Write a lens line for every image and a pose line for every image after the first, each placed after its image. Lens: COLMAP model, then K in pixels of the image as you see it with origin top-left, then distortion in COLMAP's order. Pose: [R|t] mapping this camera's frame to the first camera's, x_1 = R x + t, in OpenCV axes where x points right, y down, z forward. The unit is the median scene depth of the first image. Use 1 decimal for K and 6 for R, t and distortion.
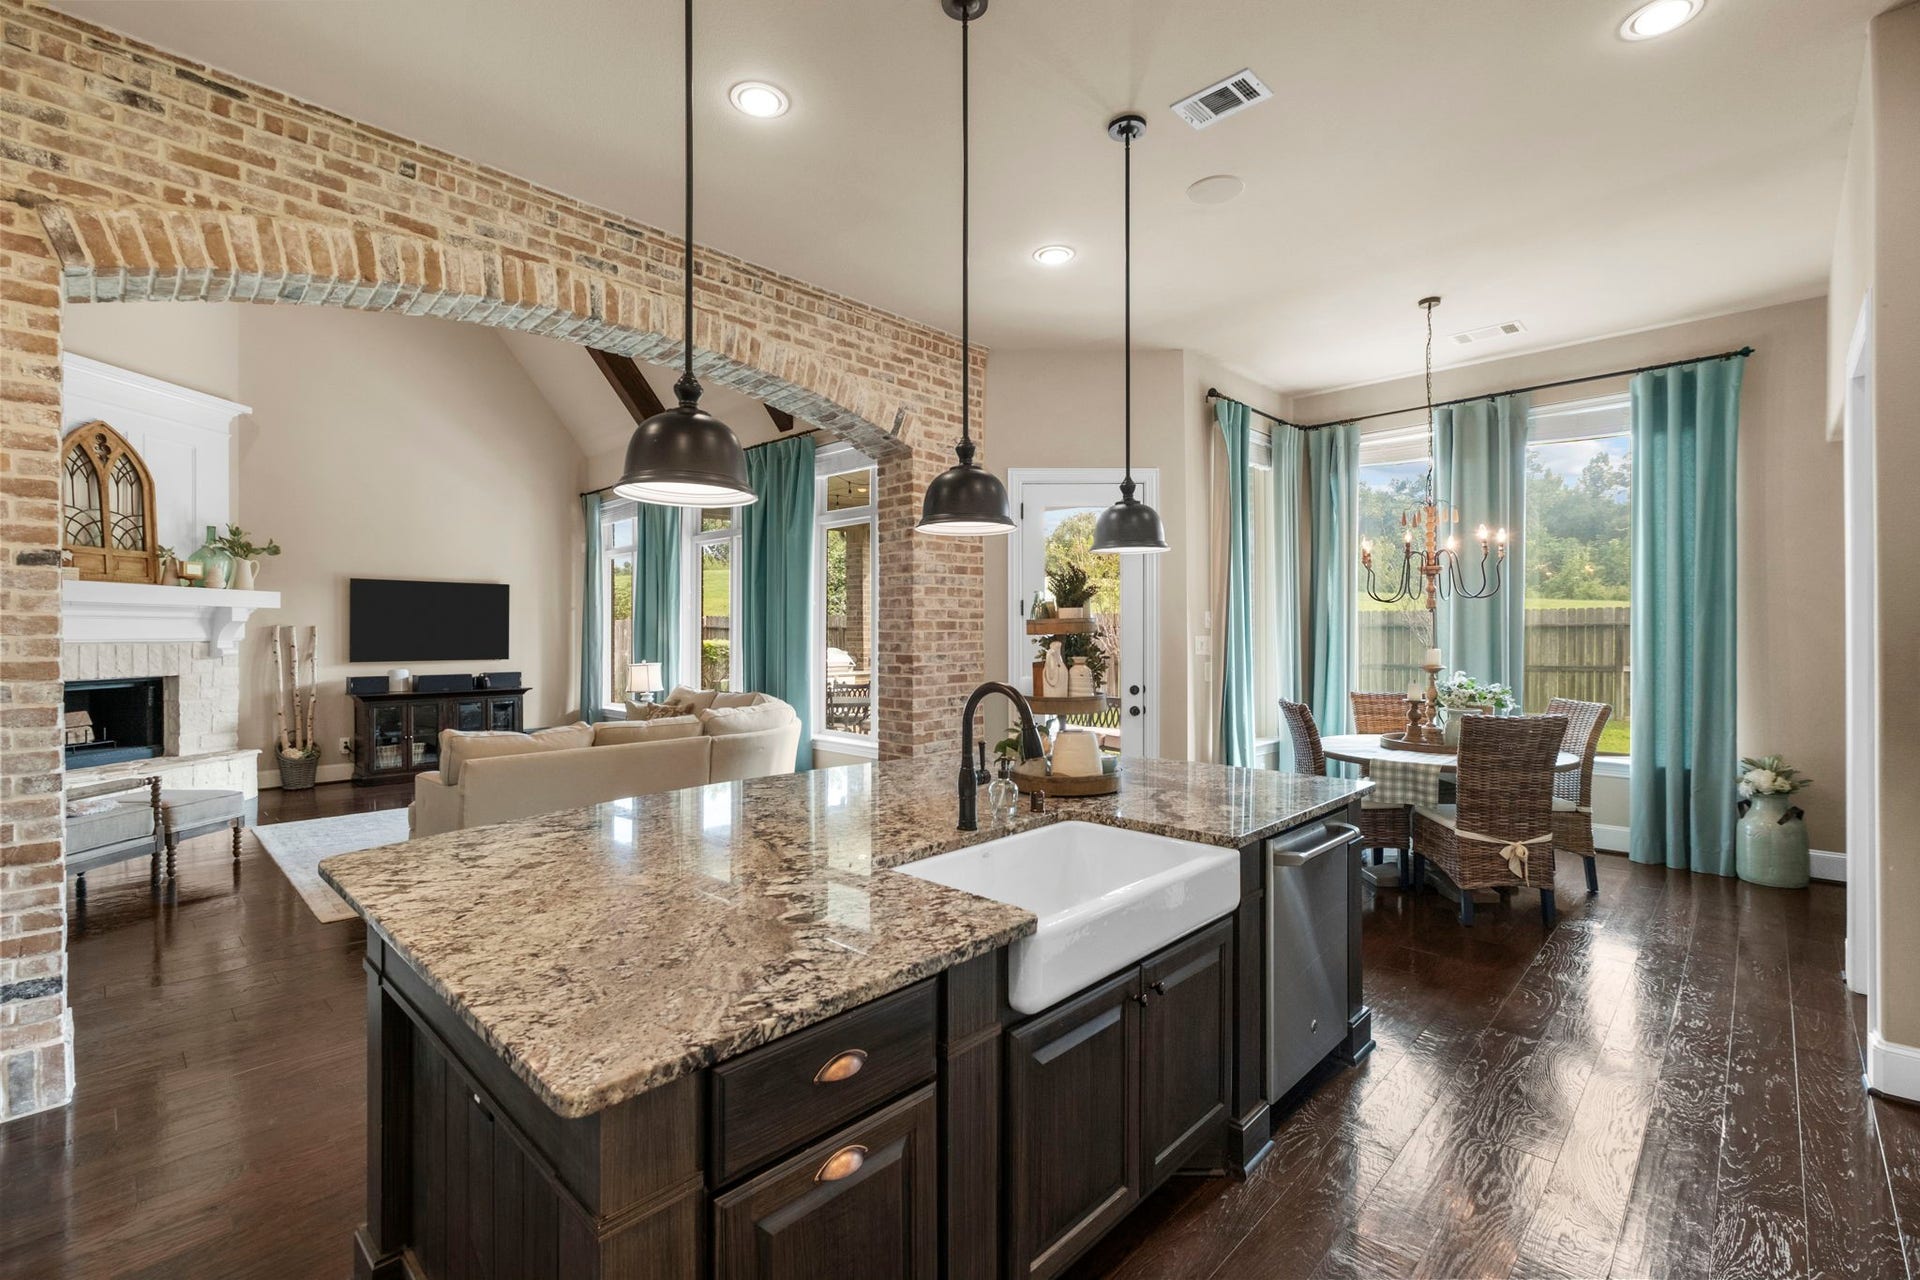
lens RADIAL K [[847.1, 0, 958.9], [0, 847.1, 633.2], [0, 0, 1]] dist [-0.001349, 0.000516]
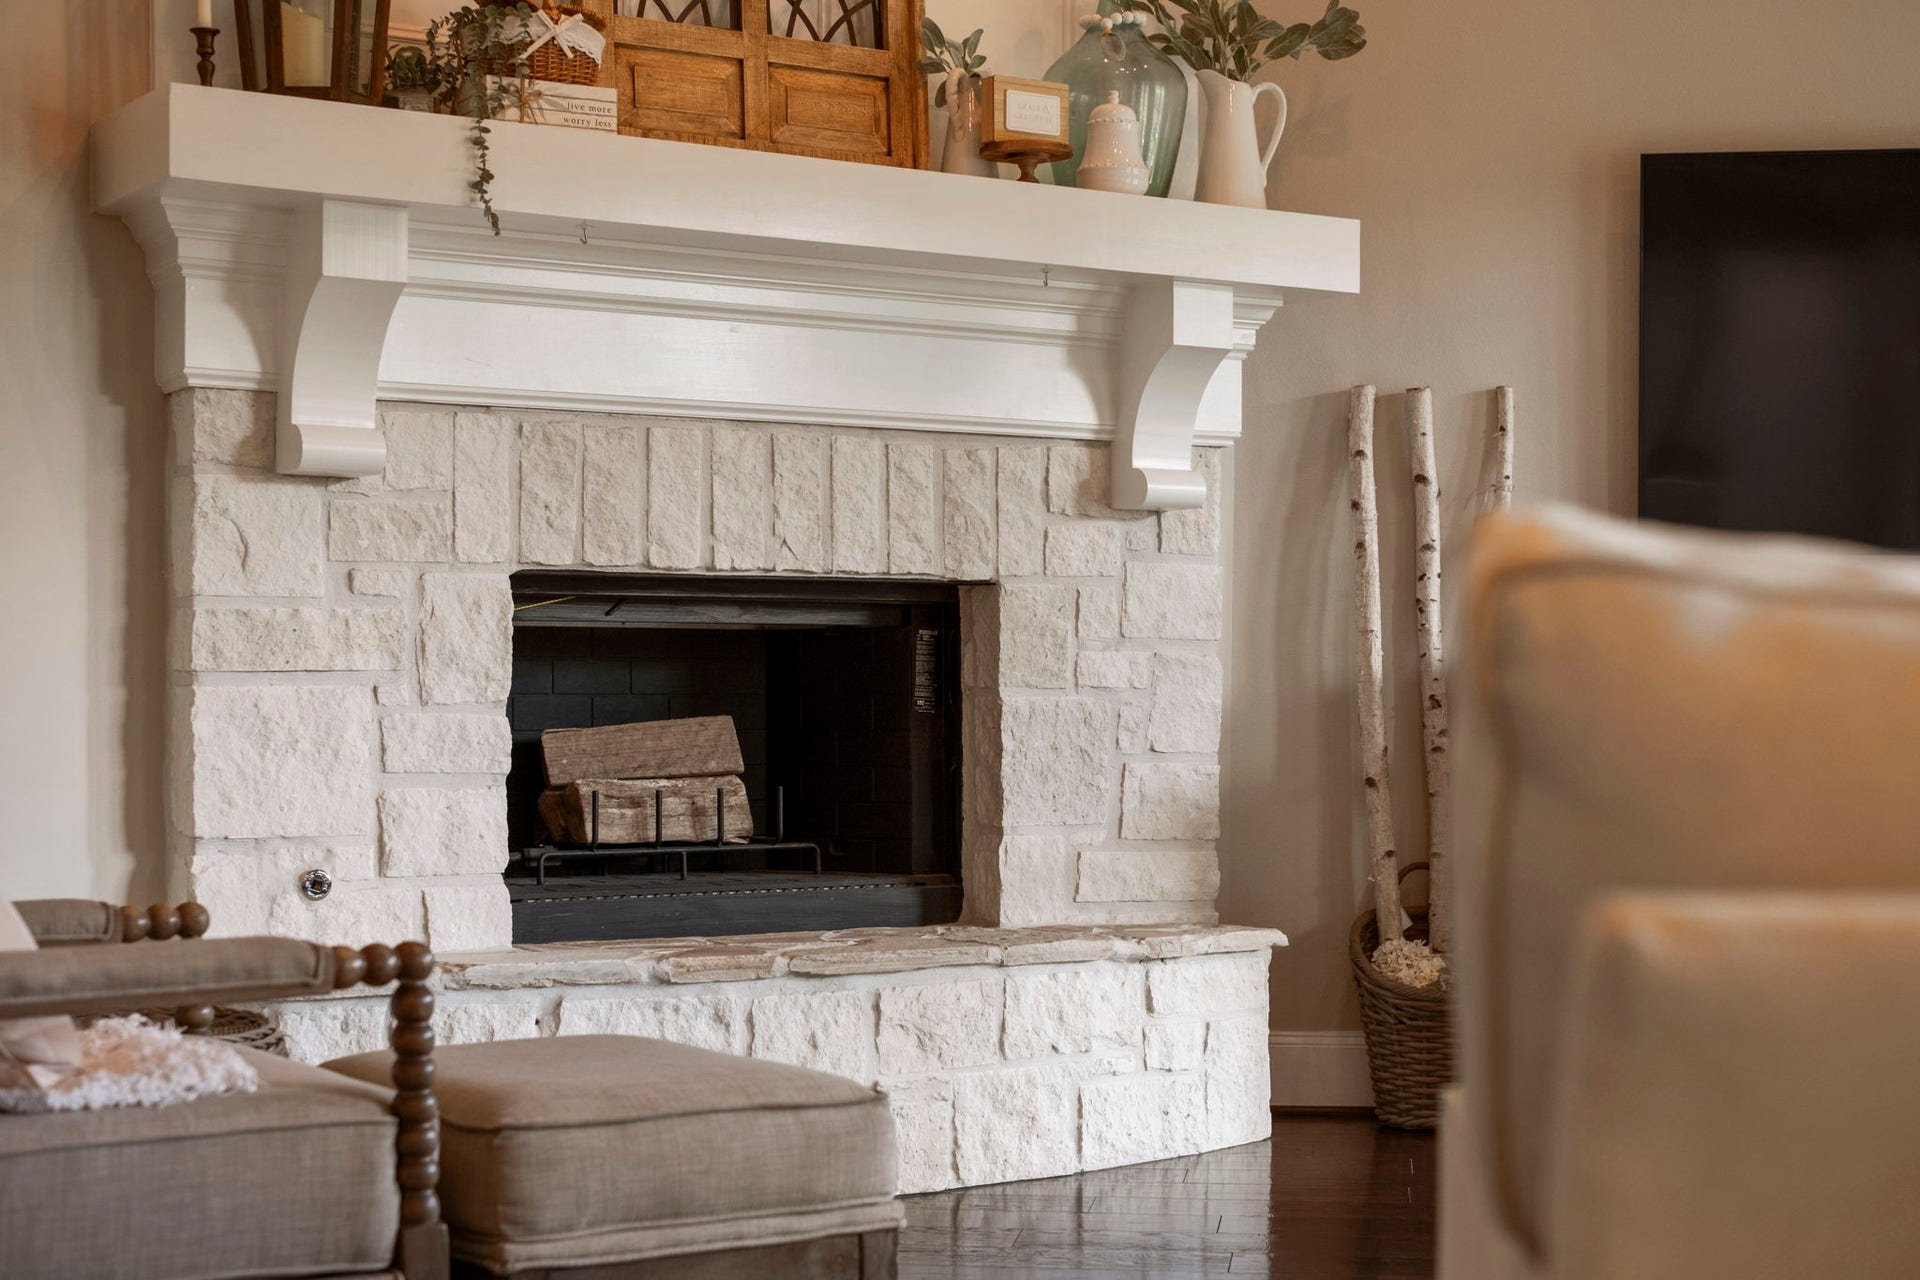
lens RADIAL K [[3003.7, 0, 991.8], [0, 3003.7, 761.2], [0, 0, 1]] dist [-0.023762, 0.000000]
pose [[0.601040, 0.018763, -0.798999, -0.249811], [-0.001449, 0.999748, 0.022388, 0.078040], [0.799218, -0.012298, 0.600916, 0.481194]]
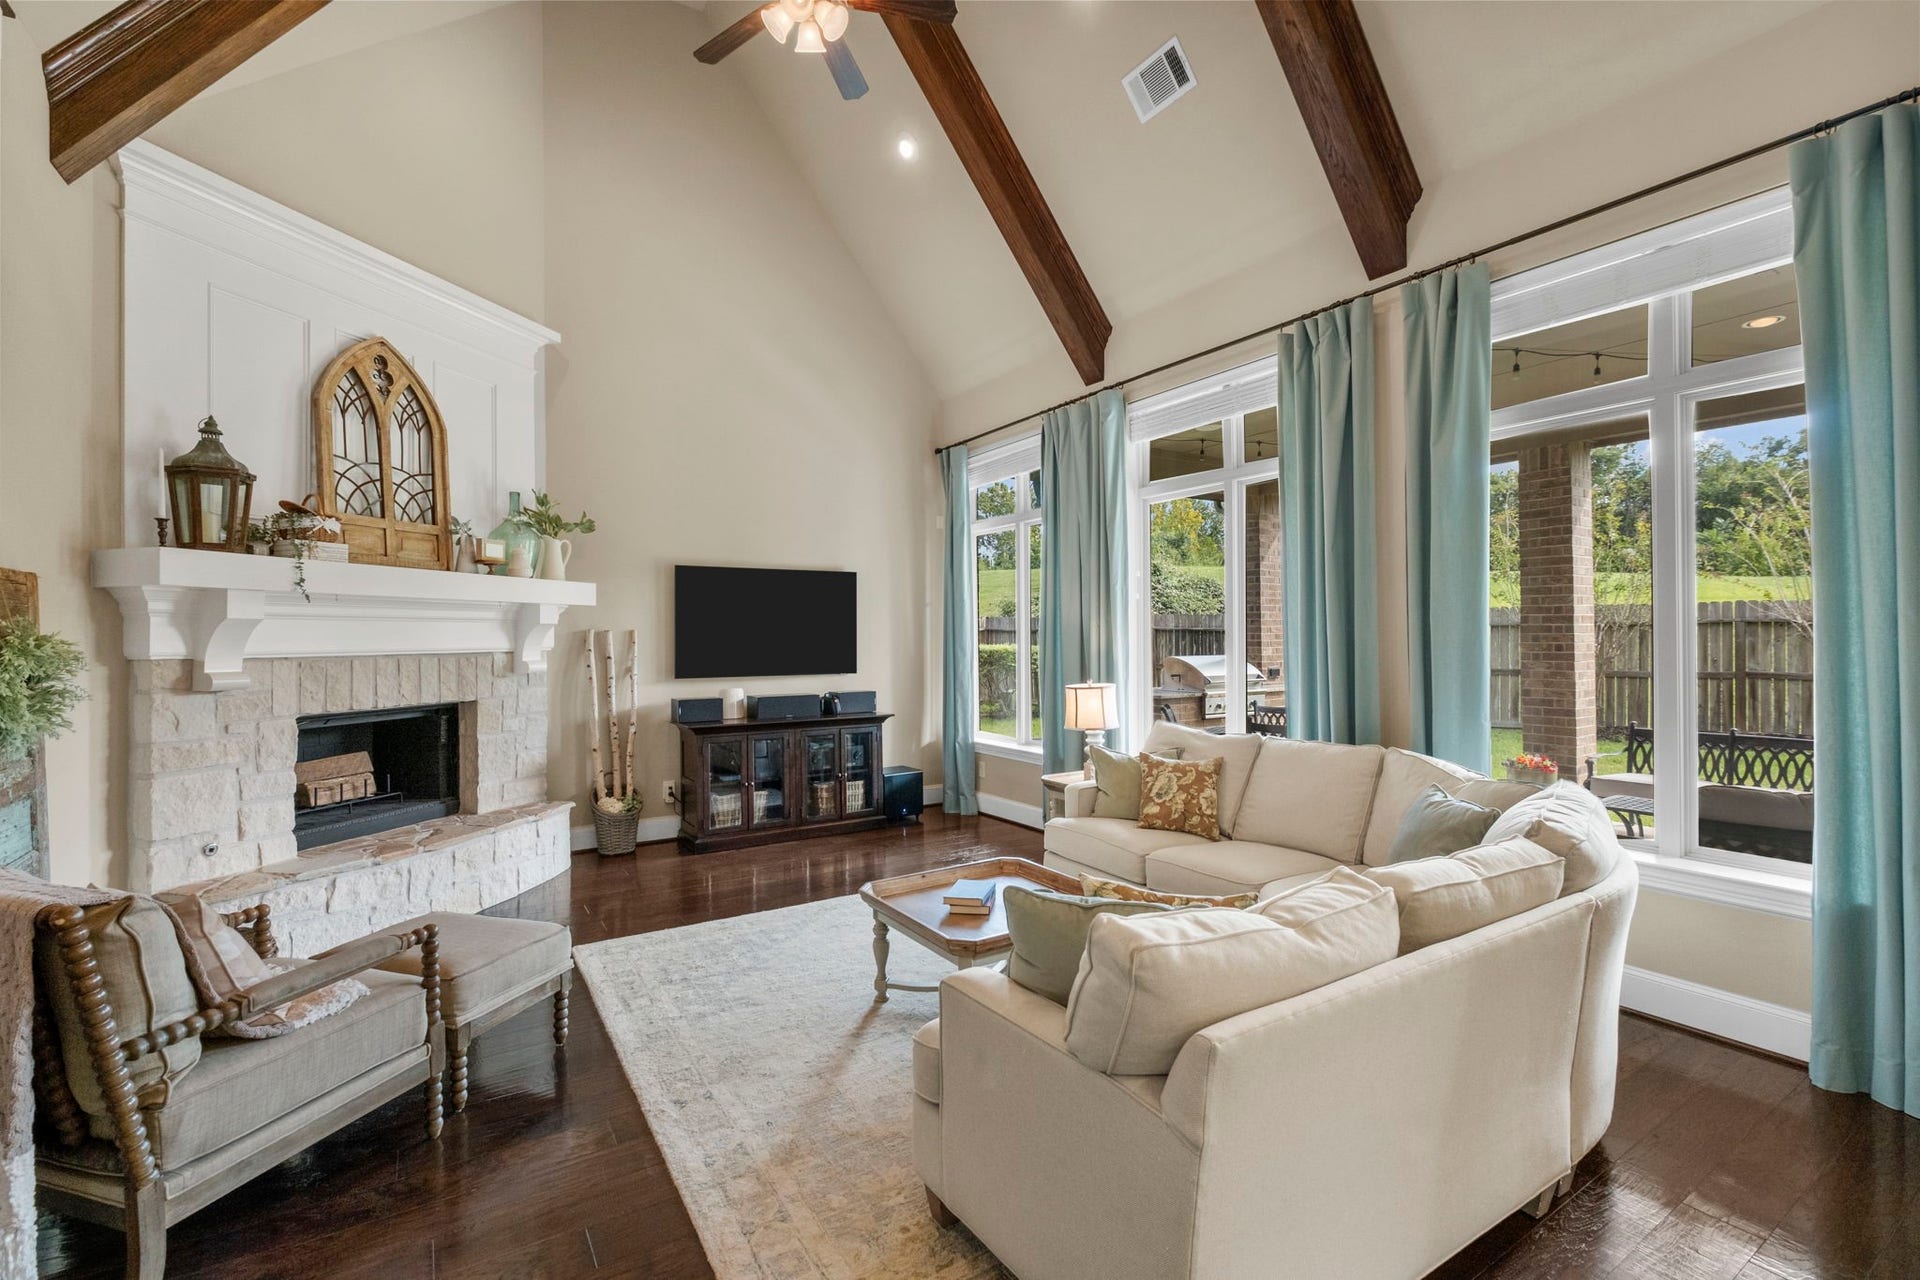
lens RADIAL K [[847.1, 0, 960.7], [0, 847.1, 630.9], [0, 0, 1]] dist [-0.001349, 0.000516]
pose [[0.972748, -0.007829, -0.231732, -0.347615], [0.006588, 0.999960, -0.006129, -0.001336], [0.231770, 0.004435, 0.972760, 0.387174]]
